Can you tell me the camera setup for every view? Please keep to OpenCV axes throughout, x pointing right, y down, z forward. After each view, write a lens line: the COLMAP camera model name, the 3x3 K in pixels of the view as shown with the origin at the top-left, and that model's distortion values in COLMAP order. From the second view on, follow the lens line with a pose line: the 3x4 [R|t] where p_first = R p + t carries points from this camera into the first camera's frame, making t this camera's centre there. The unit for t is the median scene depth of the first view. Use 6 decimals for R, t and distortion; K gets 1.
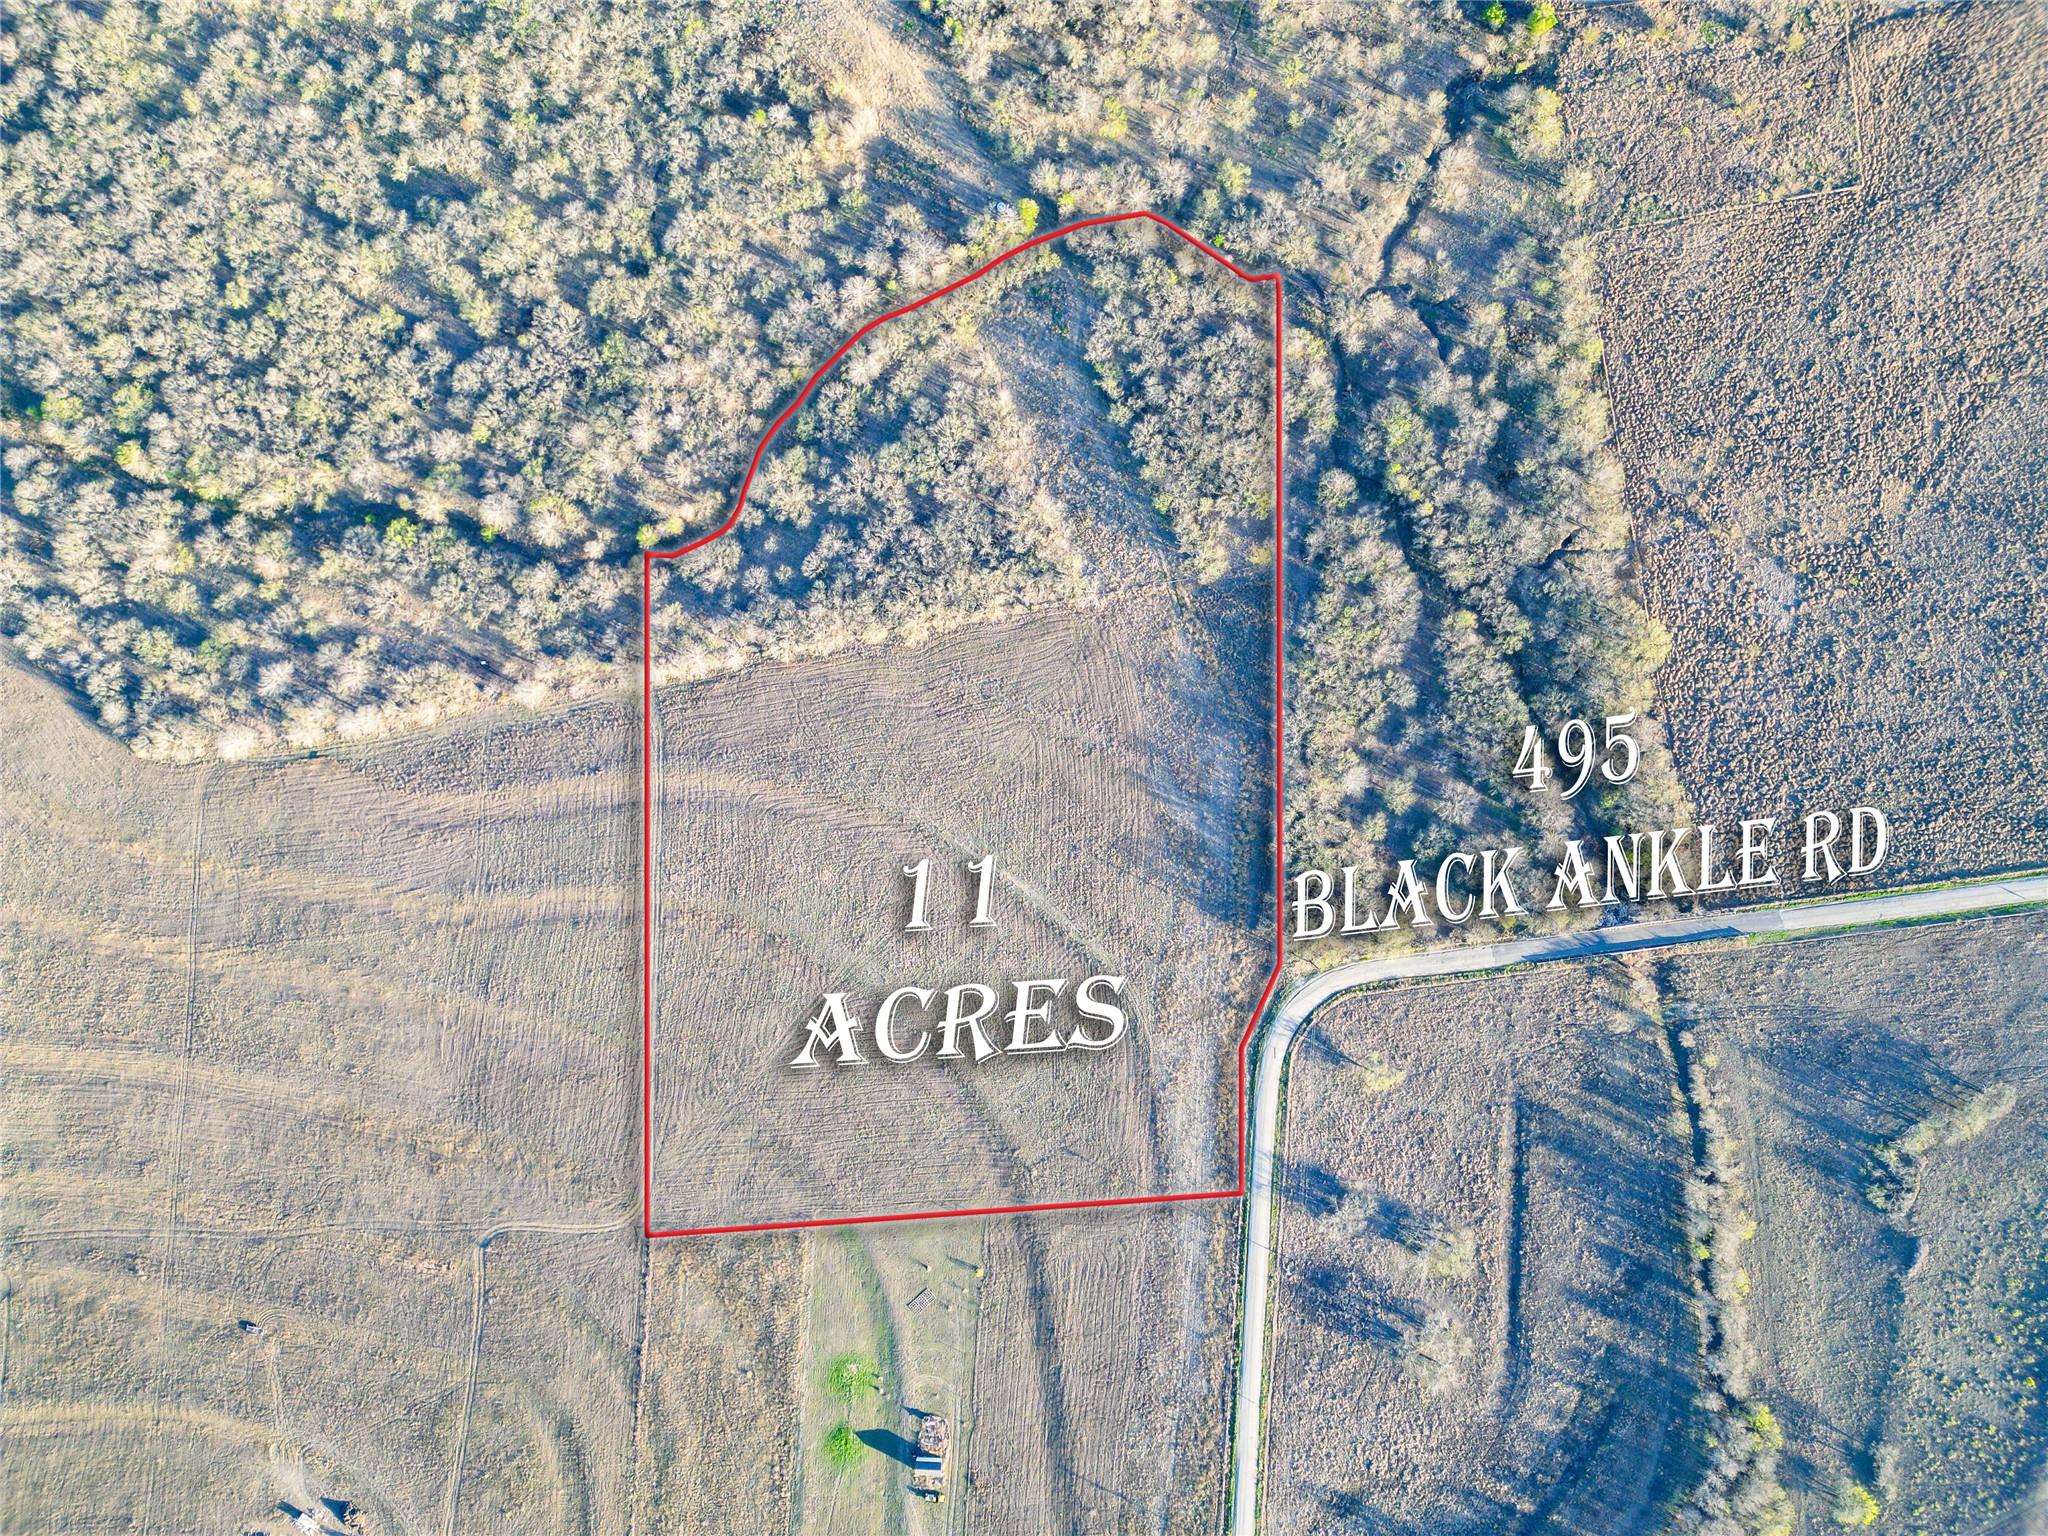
lens RADIAL K [[1418.4, 0, 1024.0], [0, 1418.4, 768.0], [0, 0, 1]] dist [0.002094, -0.002771]
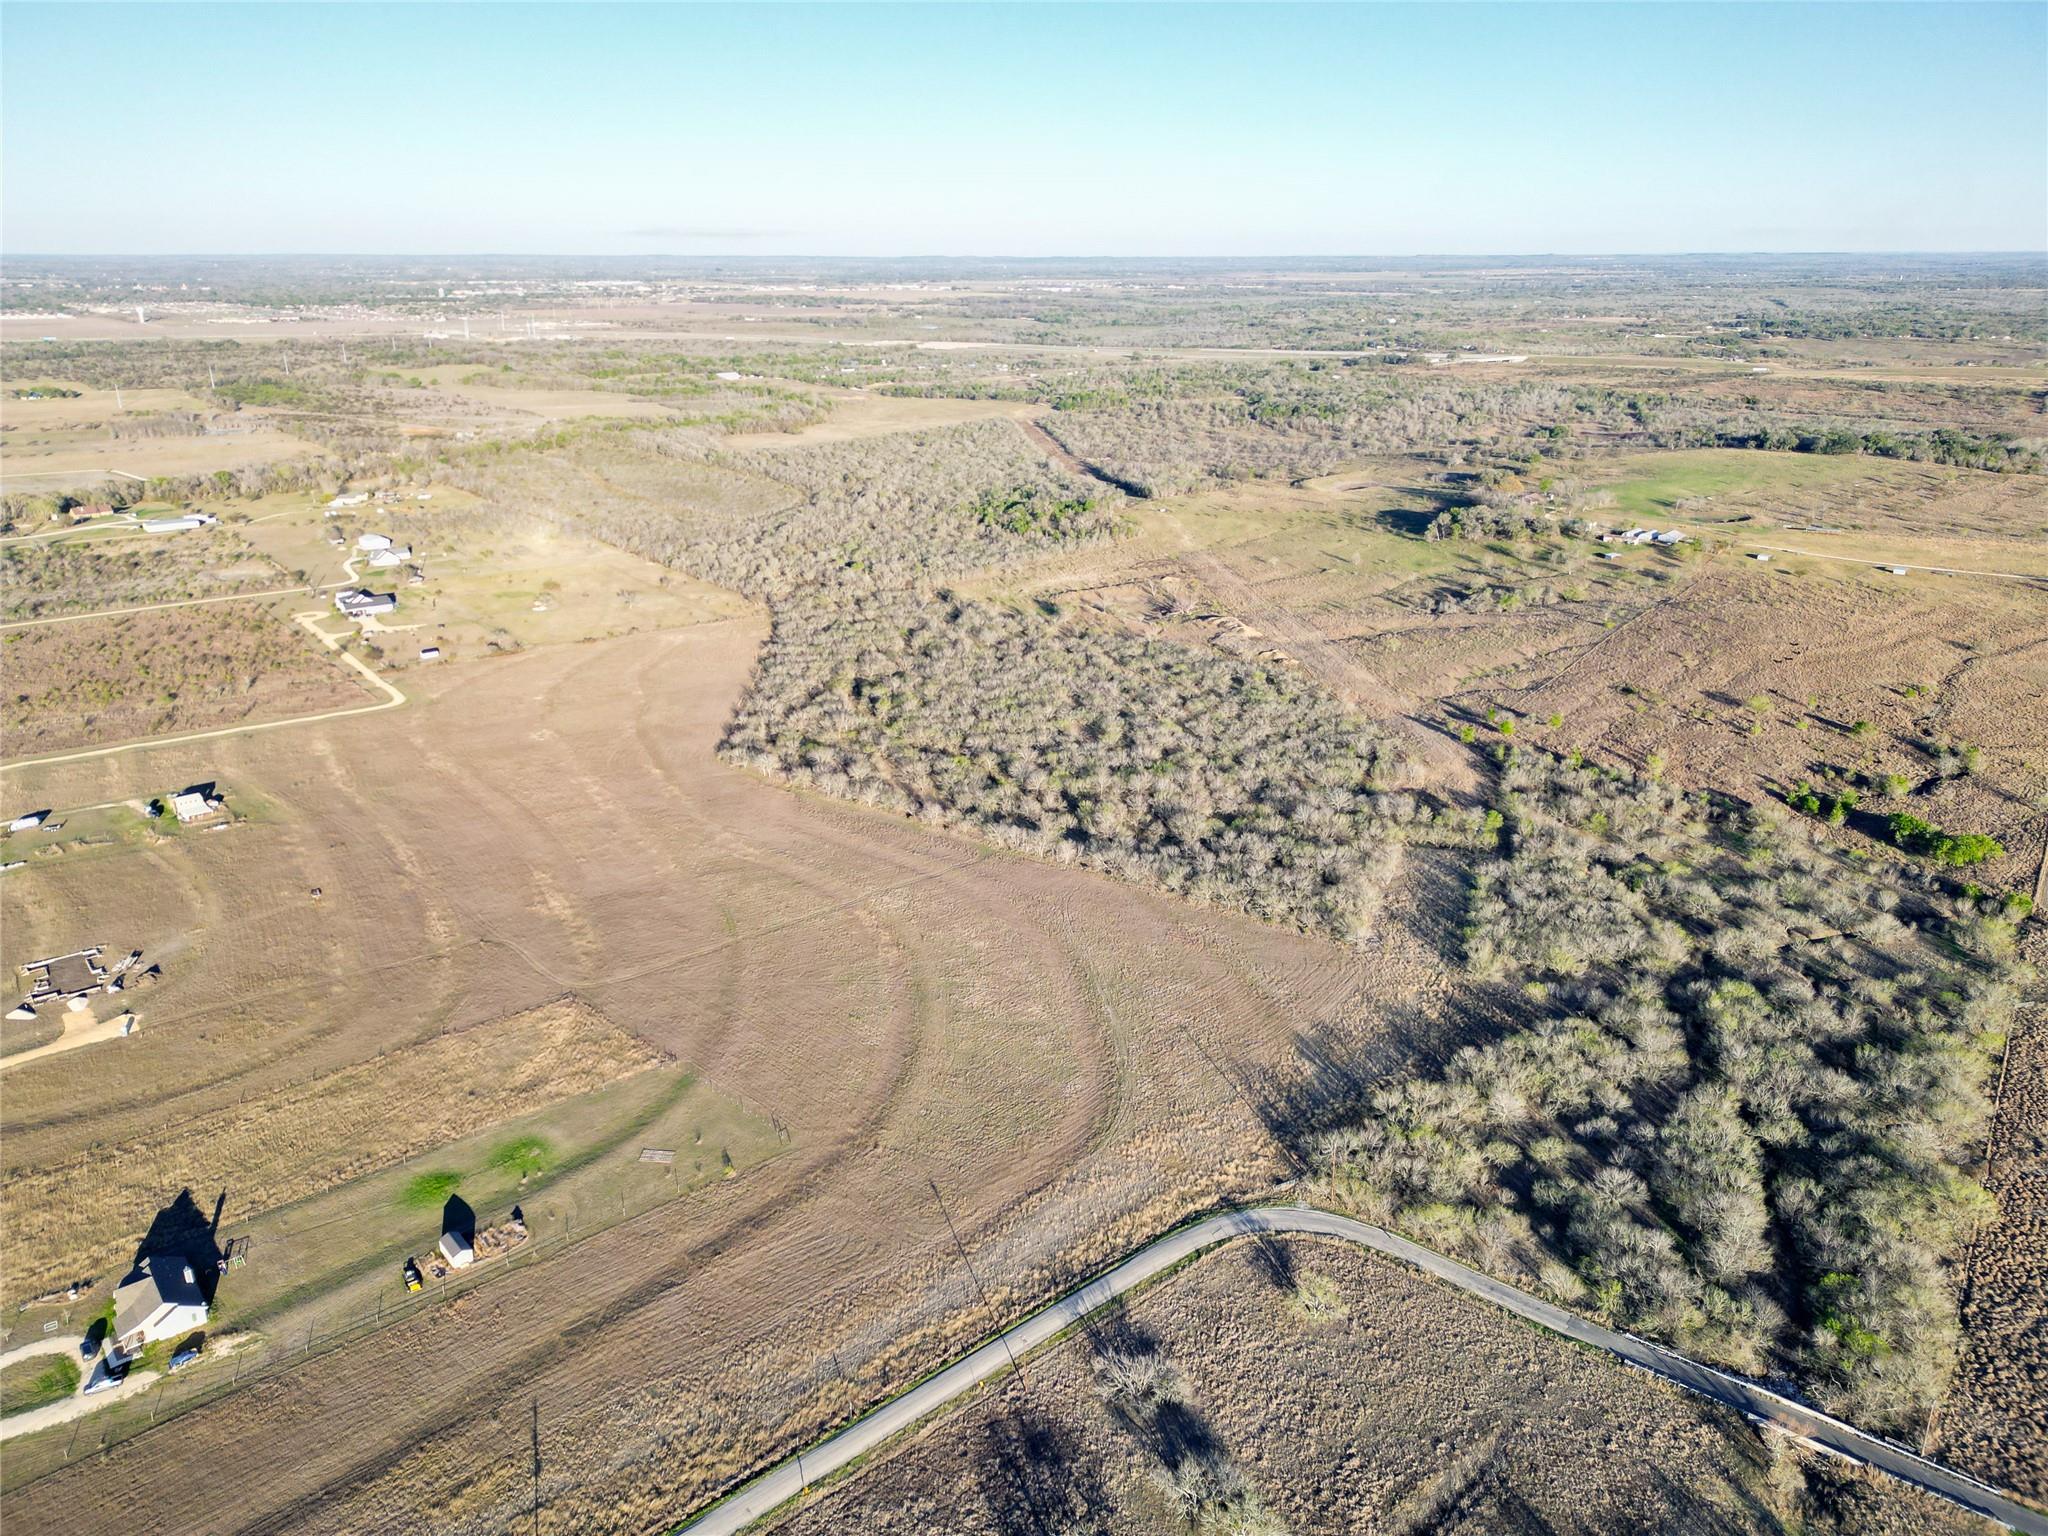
lens RADIAL K [[1418.4, 0, 1024.0], [0, 1418.4, 768.0], [0, 0, 1]] dist [0.002094, -0.002771]
pose [[0.691509, 0.259148, -0.674283, 0.537050], [-0.722359, 0.243550, -0.647210, 0.683704], [-0.003501, 0.934626, 0.355615, 0.524277]]
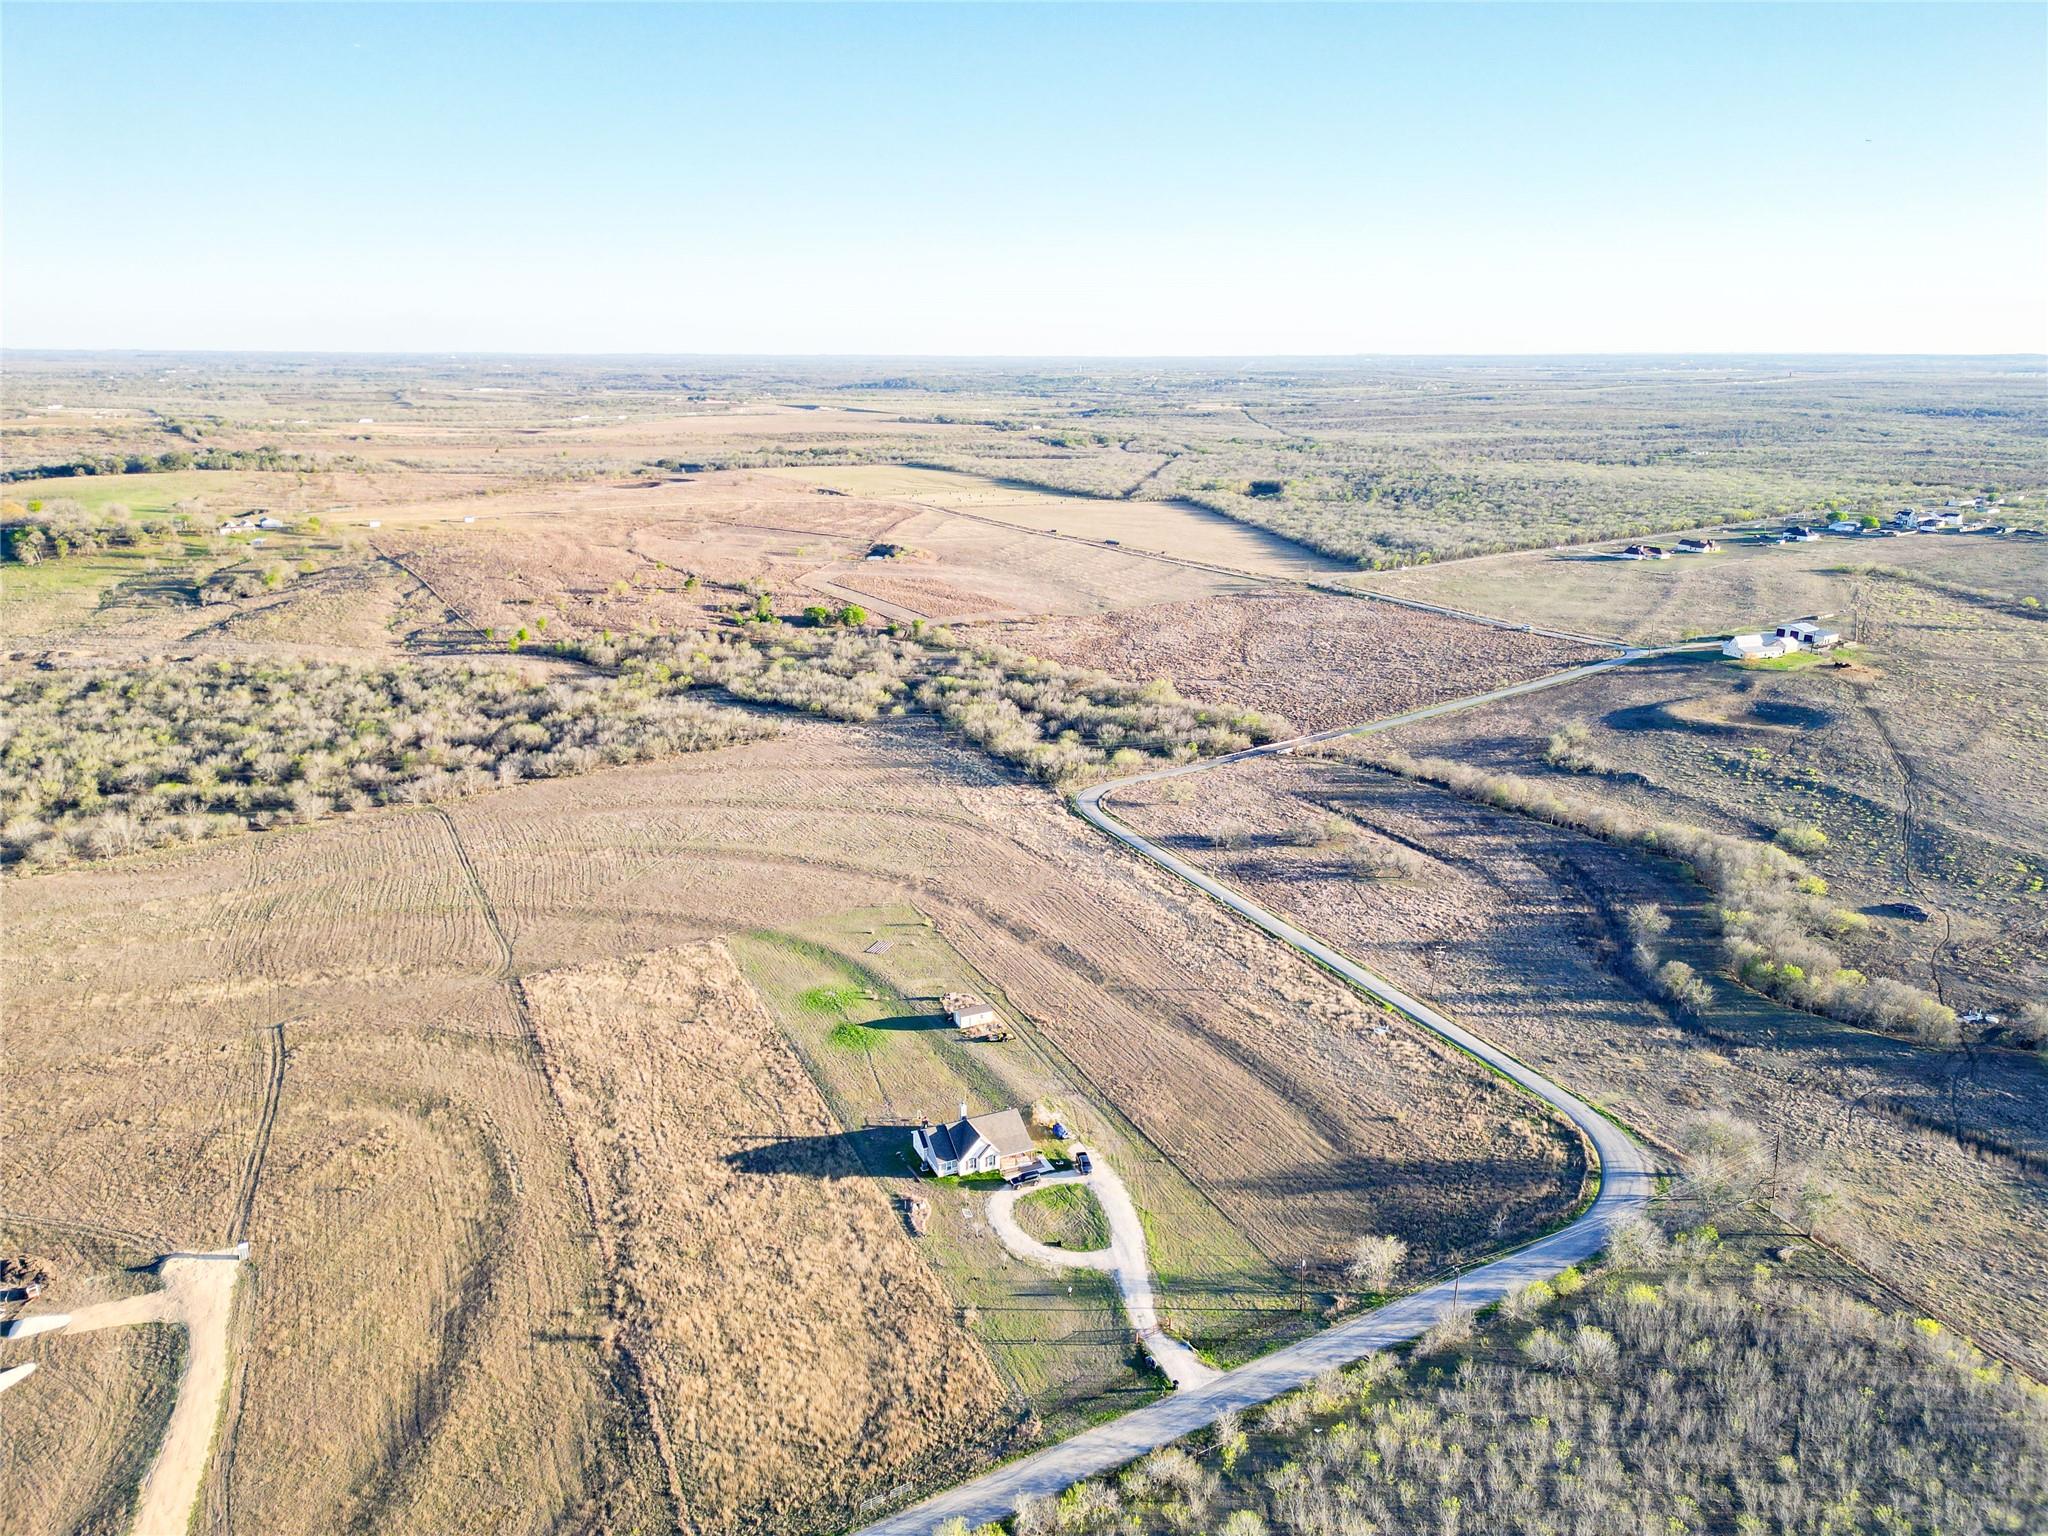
lens RADIAL K [[1418.4, 0, 1024.0], [0, 1418.4, 768.0], [0, 0, 1]] dist [0.002094, -0.002771]
pose [[0.887021, -0.115680, 0.447003, -0.354802], [0.461260, 0.265624, -0.846571, 1.093529], [-0.020804, 0.957111, 0.288972, 0.657277]]
